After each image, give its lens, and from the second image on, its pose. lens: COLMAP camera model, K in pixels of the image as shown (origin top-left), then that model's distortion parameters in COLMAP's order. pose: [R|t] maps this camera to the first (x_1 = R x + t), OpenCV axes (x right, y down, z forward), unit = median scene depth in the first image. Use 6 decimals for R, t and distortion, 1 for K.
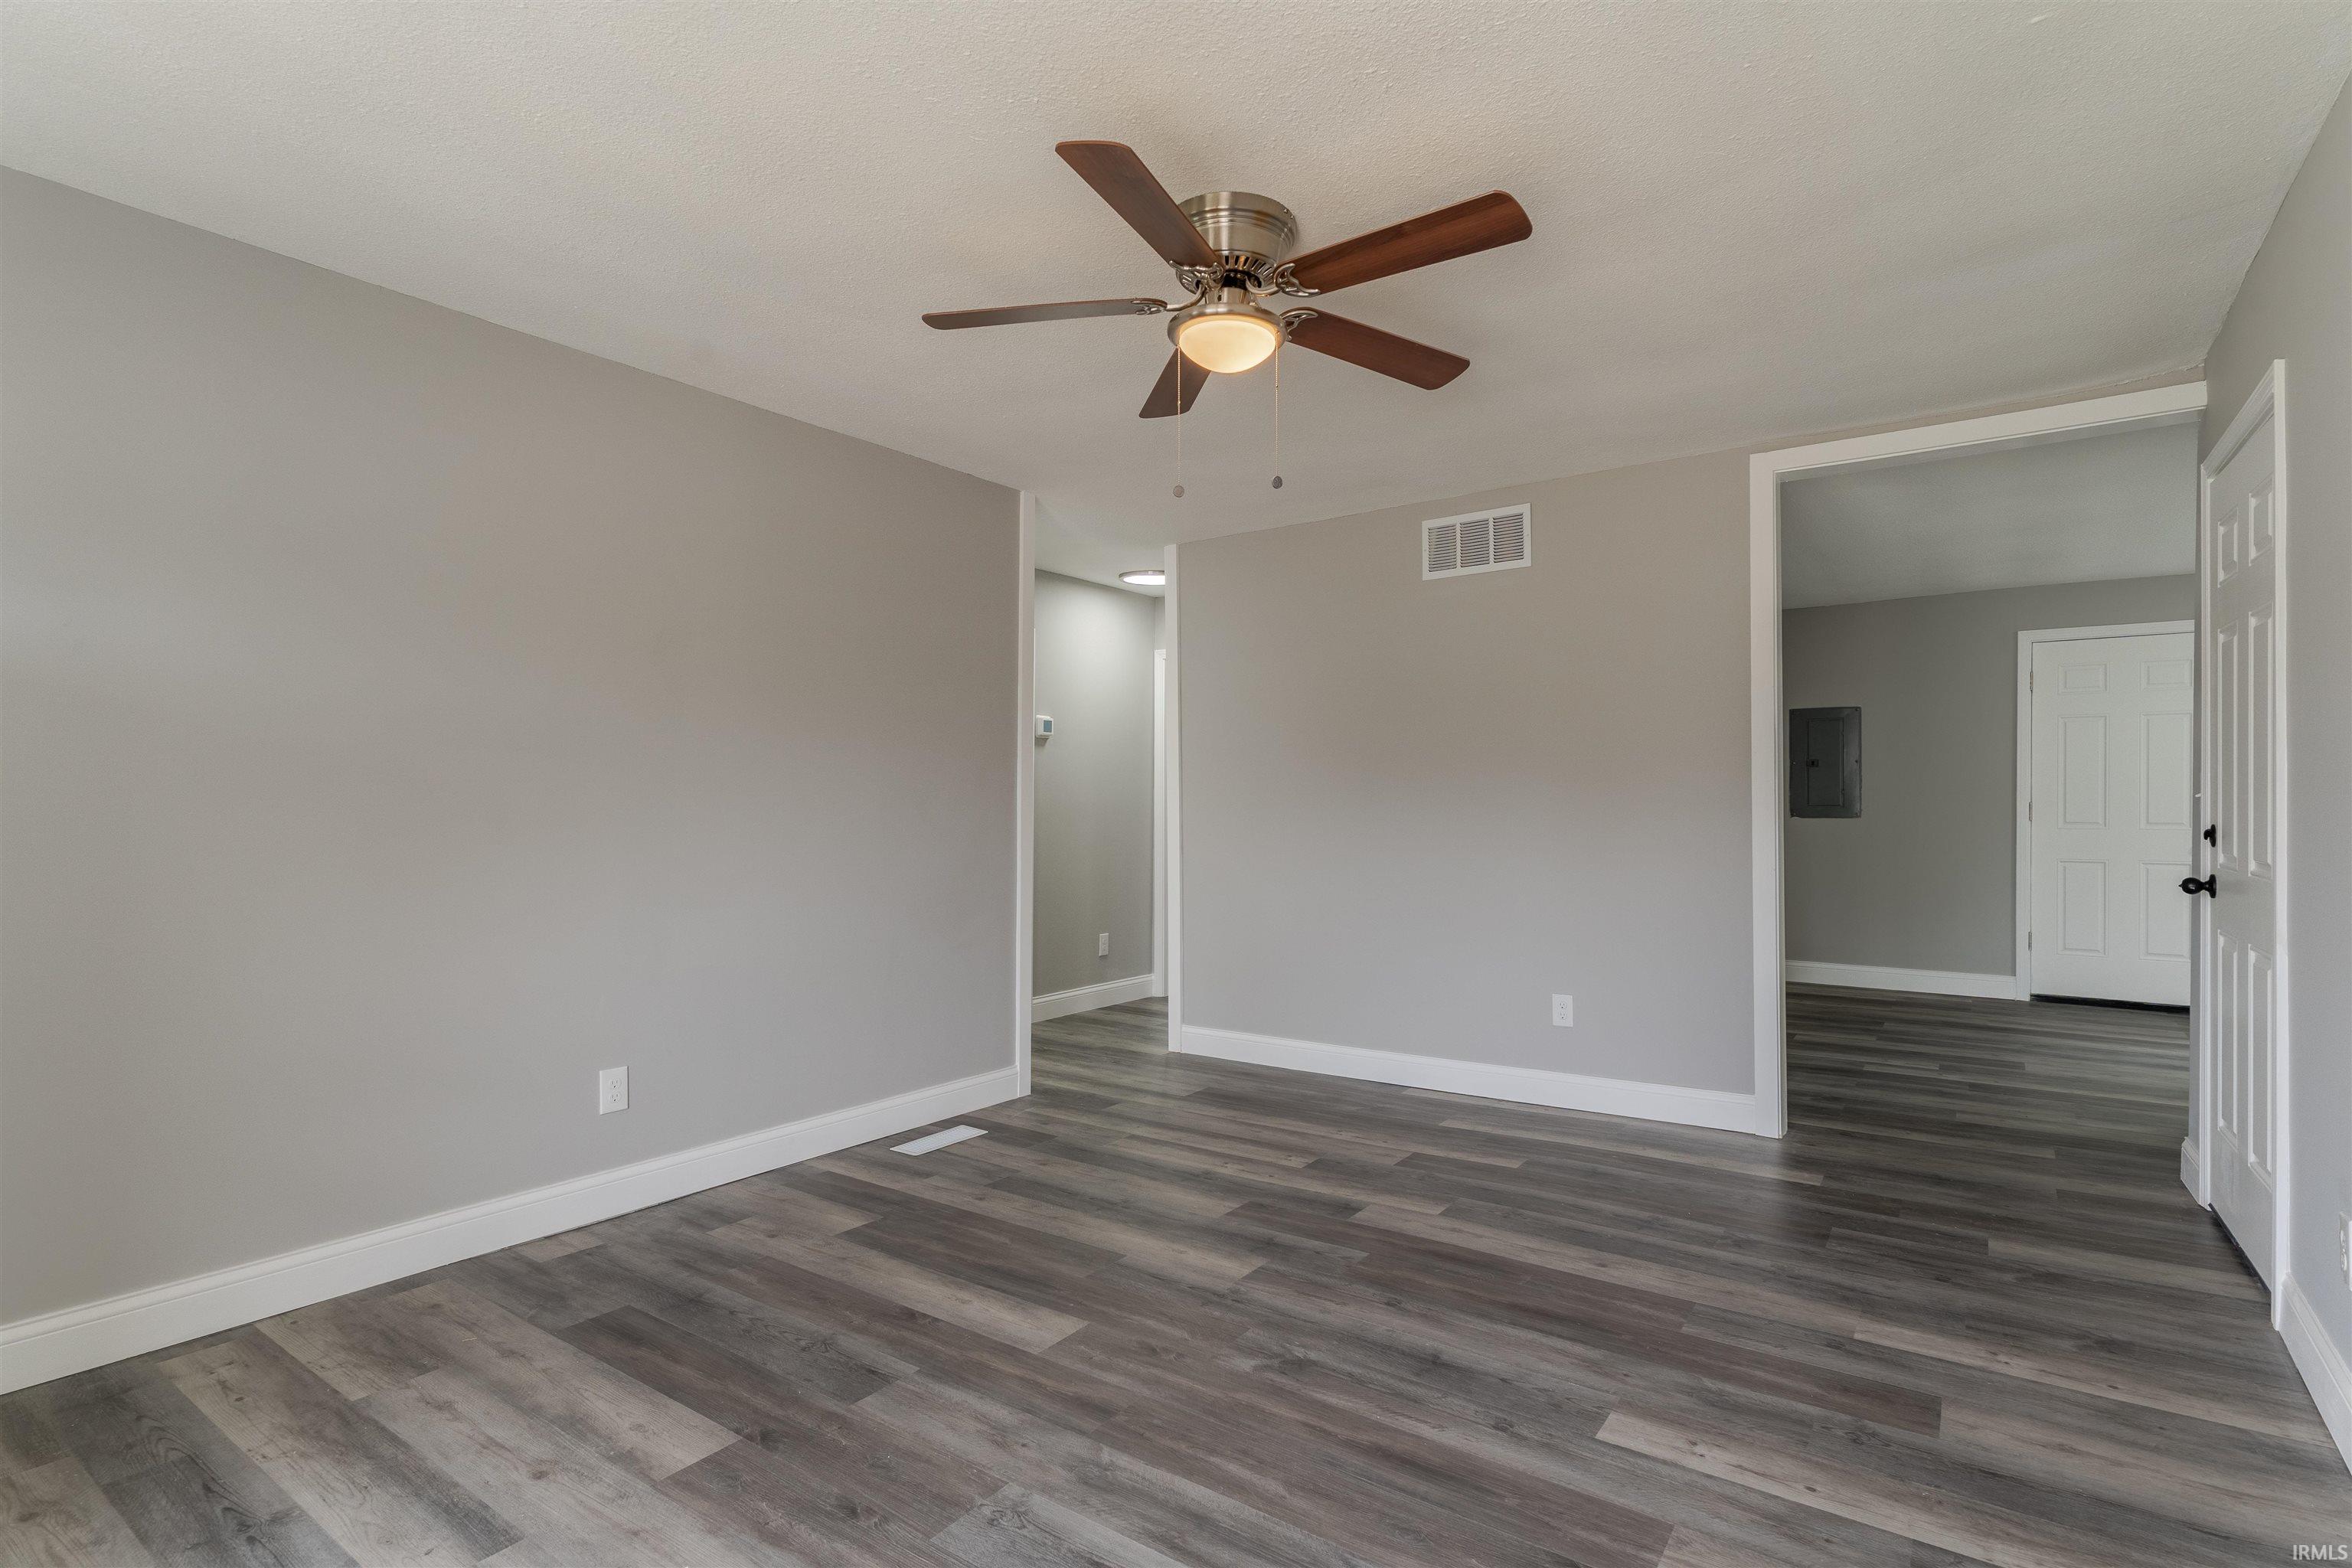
lens RADIAL K [[1148.7, 0, 1174.1], [0, 1148.7, 800.2], [0, 0, 1]] dist [0.002002, 0.000610]
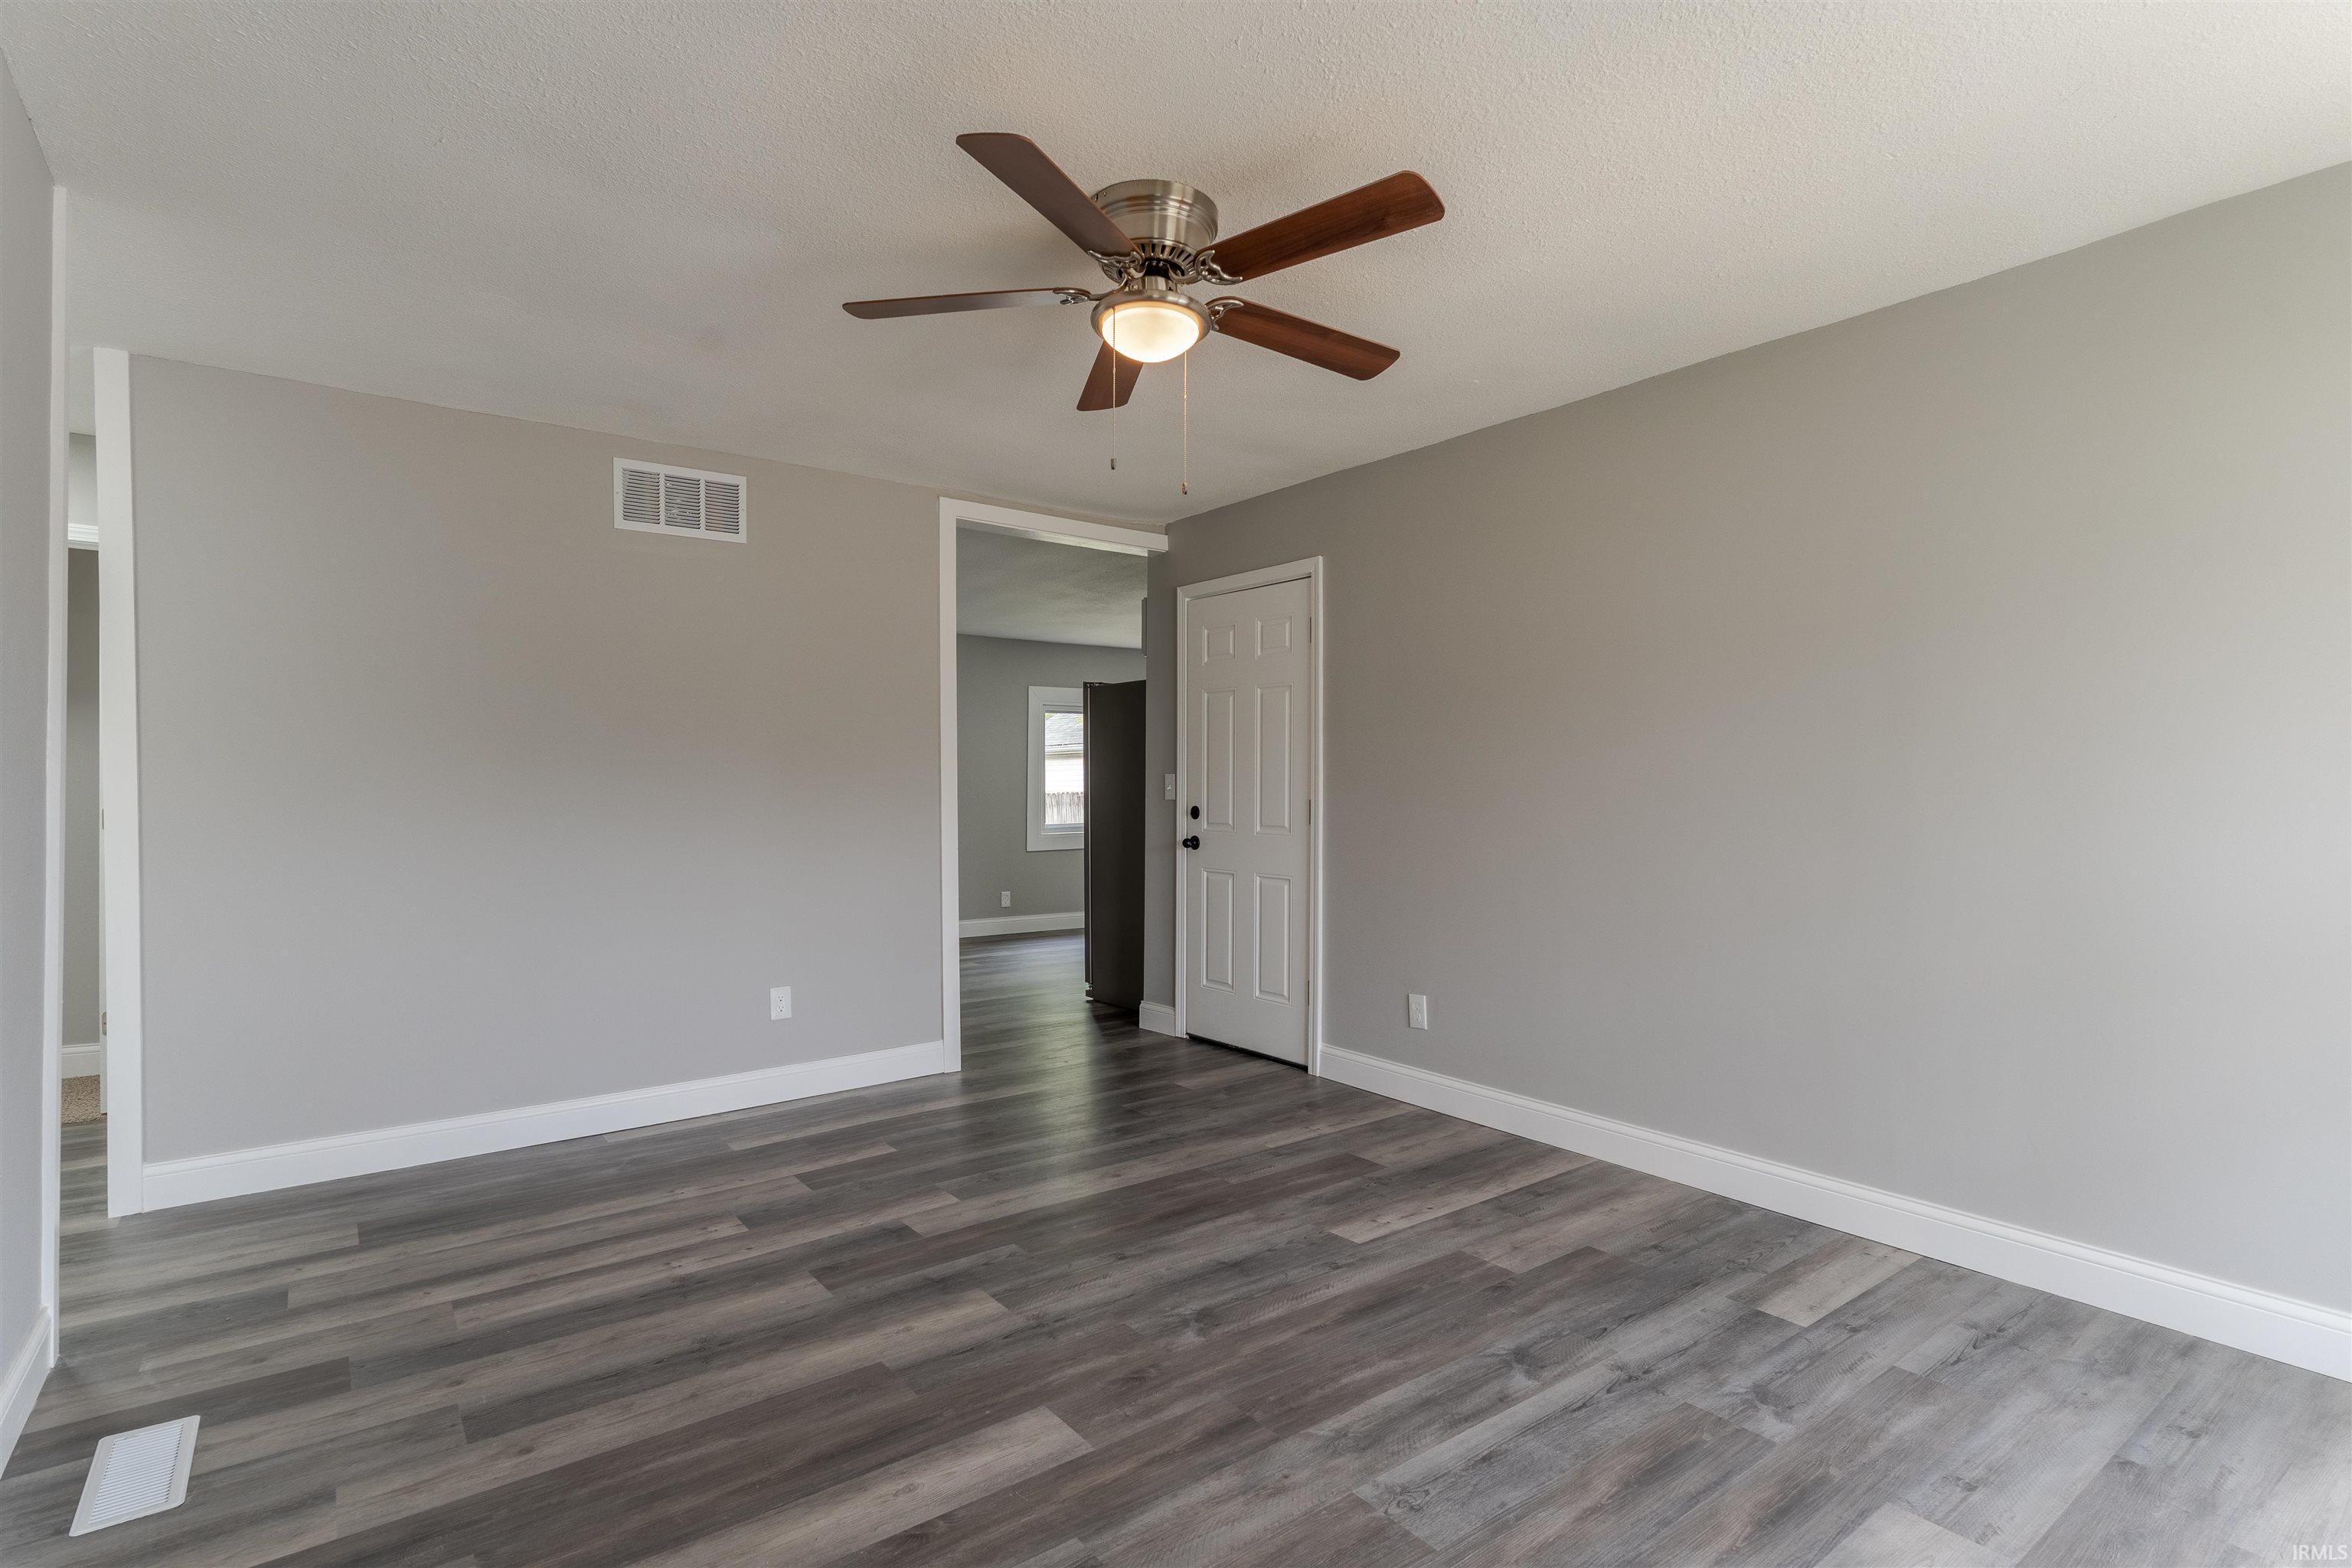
lens RADIAL K [[1147.5, 0, 1178.8], [0, 1147.5, 798.1], [0, 0, 1]] dist [0.002457, 0.001220]
pose [[0.288350, -0.006578, 0.957503, -0.751191], [-0.004364, 0.999957, 0.008183, -0.003965], [-0.957515, -0.006538, 0.288309, 0.578291]]
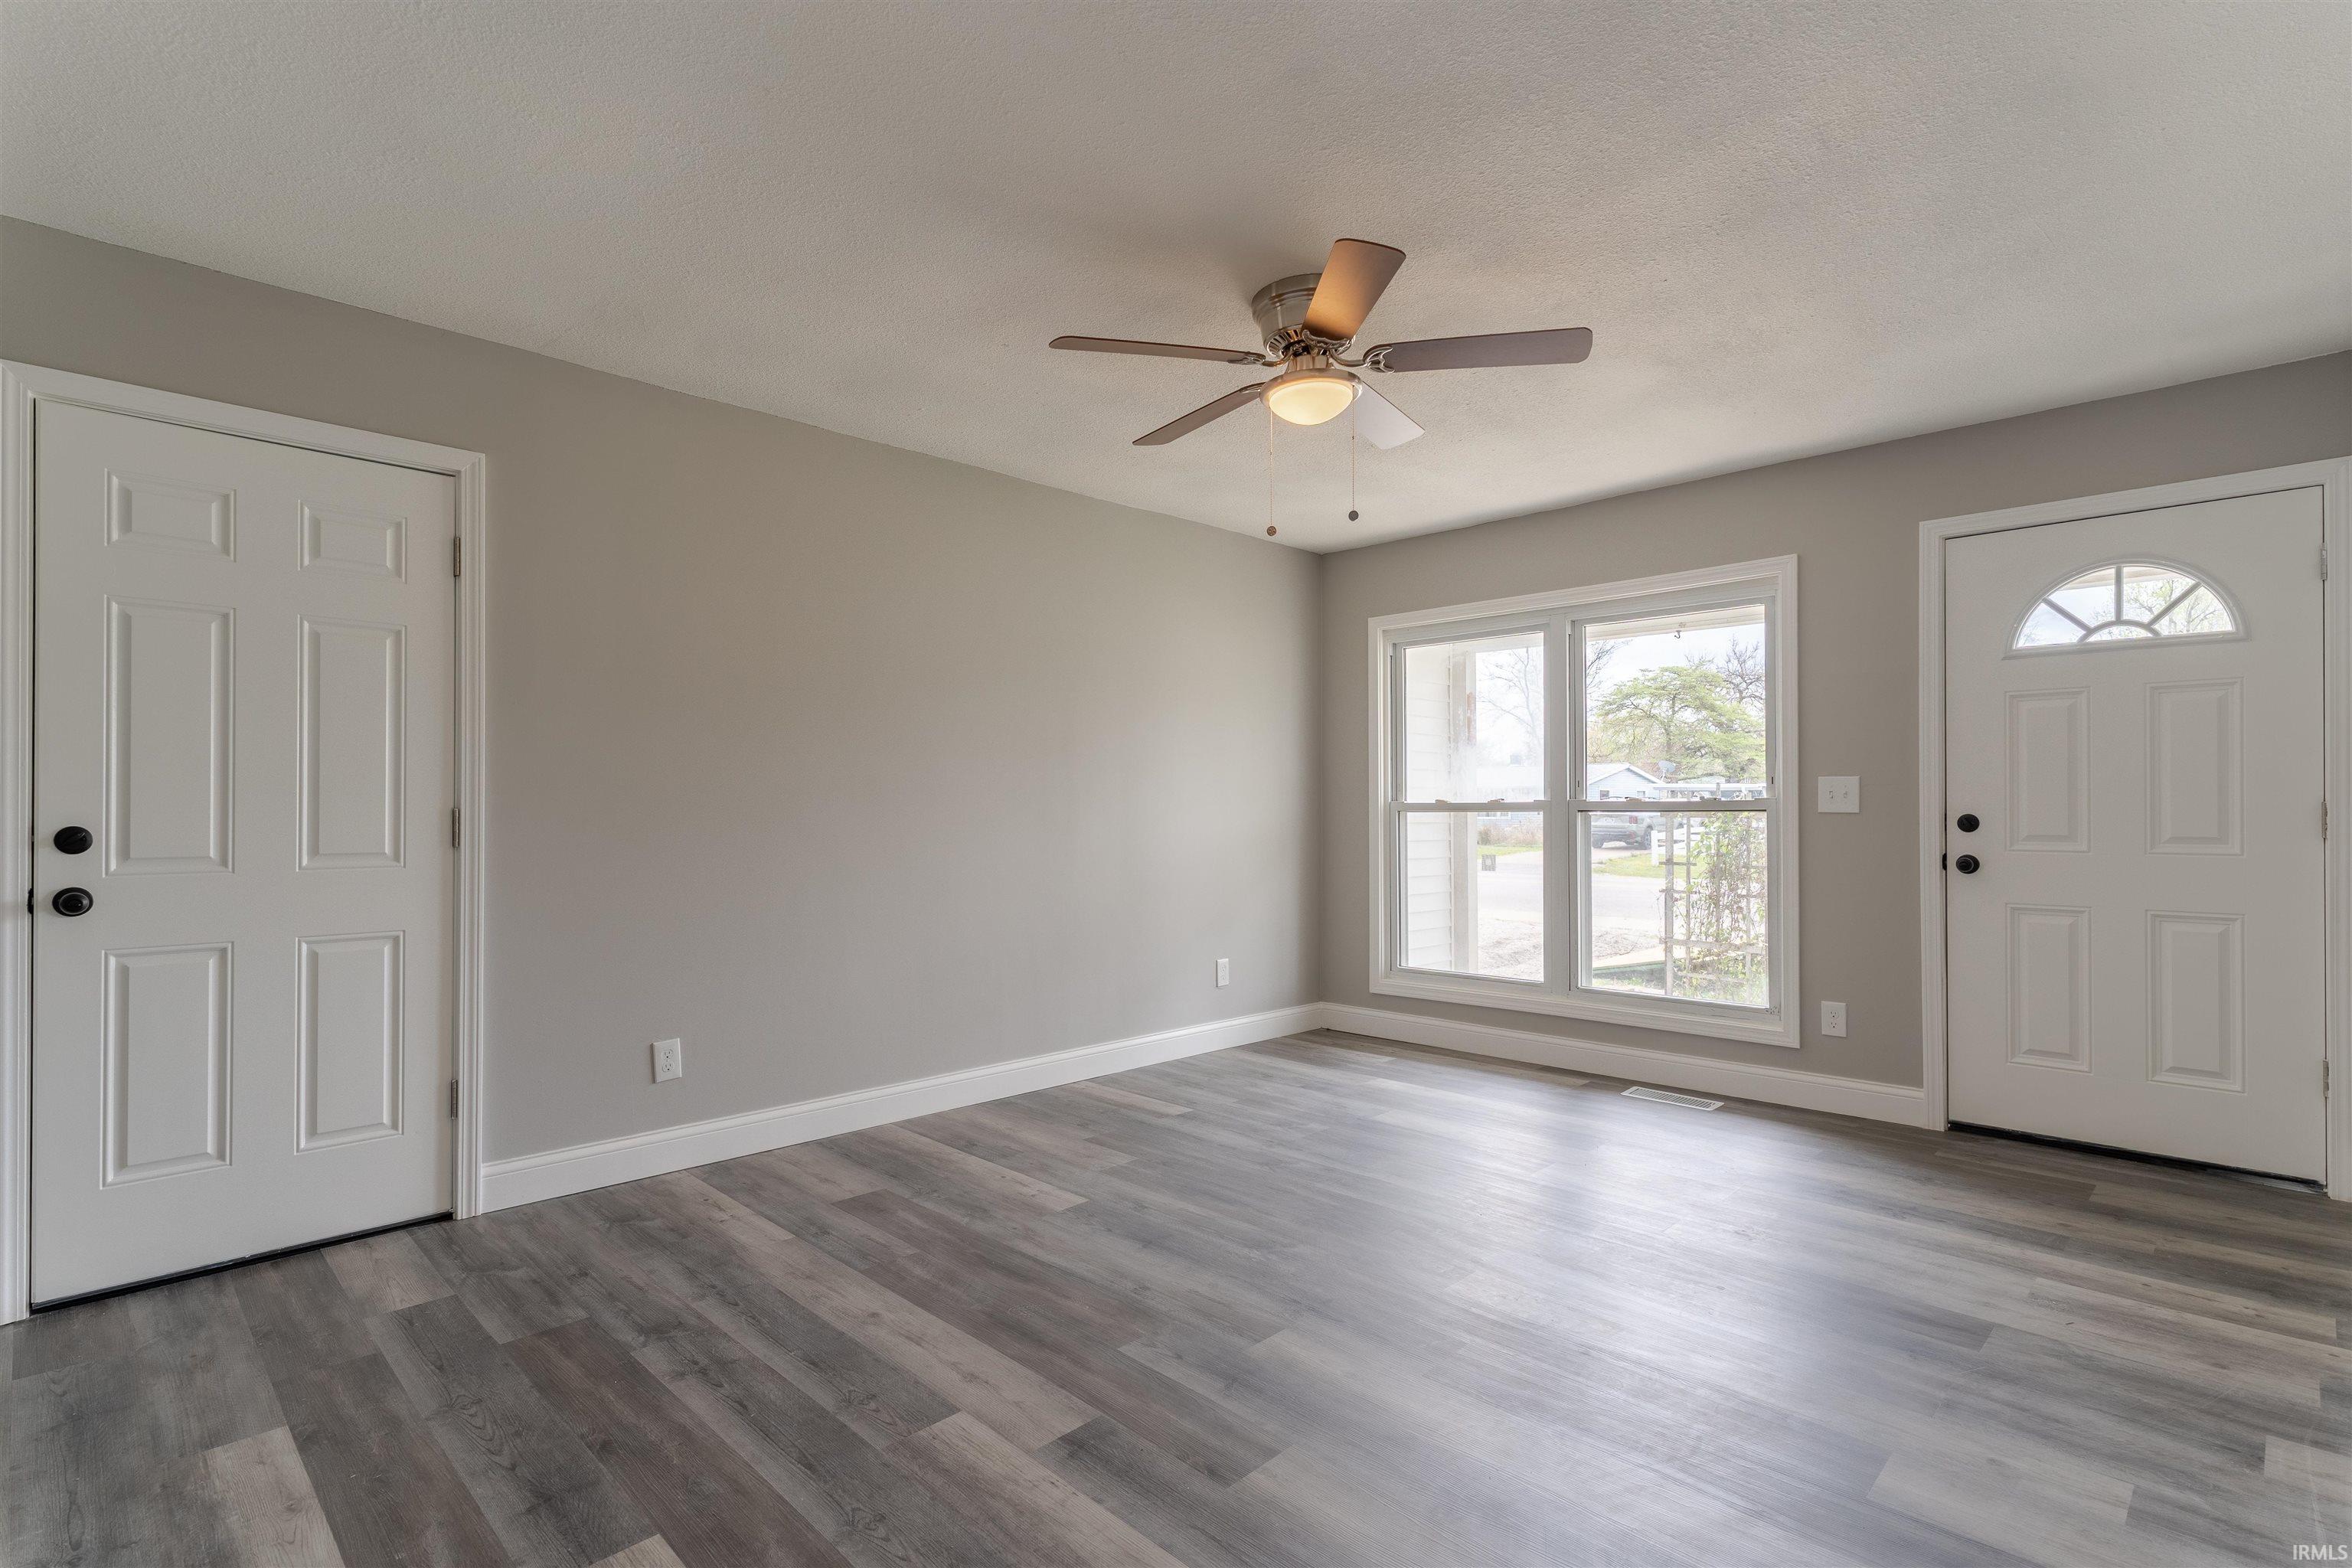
lens RADIAL K [[1119.2, 0, 1177.9], [0, 1119.2, 804.6], [0, 0, 1]] dist [0.005704, -0.001620]
pose [[-0.987558, 0.007541, 0.157074, 0.001355], [0.006983, 0.999967, -0.004101, 0.015581], [-0.157100, -0.002953, -0.987578, 1.782889]]
